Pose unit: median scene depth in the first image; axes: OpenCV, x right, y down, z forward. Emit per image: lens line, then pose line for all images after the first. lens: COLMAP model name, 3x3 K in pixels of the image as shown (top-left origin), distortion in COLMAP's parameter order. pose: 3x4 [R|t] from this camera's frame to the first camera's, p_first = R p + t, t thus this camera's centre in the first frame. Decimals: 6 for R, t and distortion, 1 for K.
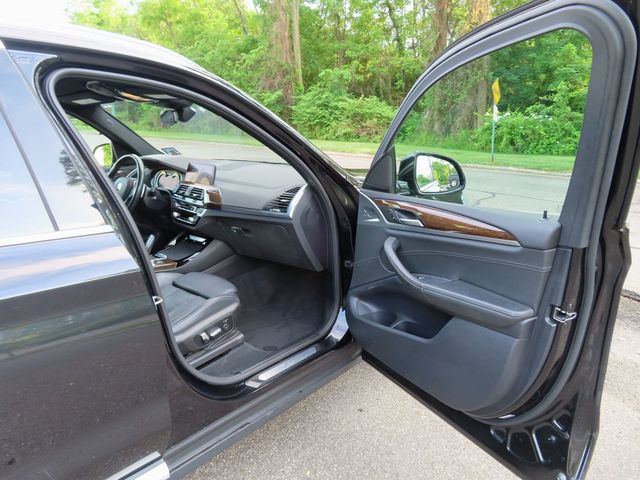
lens RADIAL K [[455.8, 0, 320.0], [0, 455.8, 240.0], [0, 0, 1]] dist [-0.016138, 0.008411]
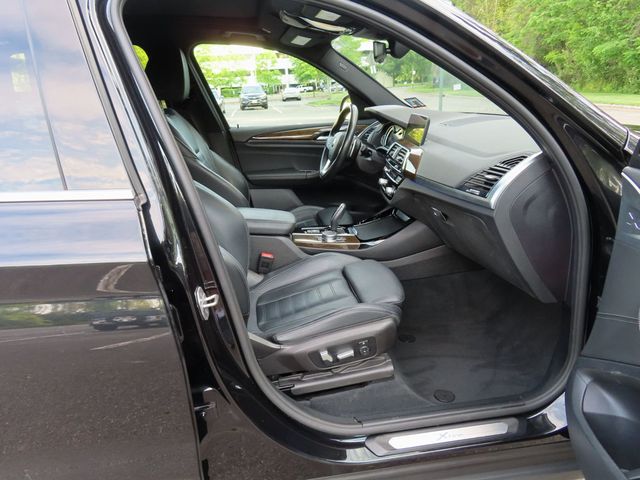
lens RADIAL K [[455.8, 0, 320.0], [0, 455.8, 240.0], [0, 0, 1]] dist [-0.016138, 0.008411]
pose [[0.757646, 0.178044, -0.627912, 0.139150], [-0.127225, 0.983905, 0.125474, -0.050577], [0.640146, -0.015179, 0.768103, 0.392842]]
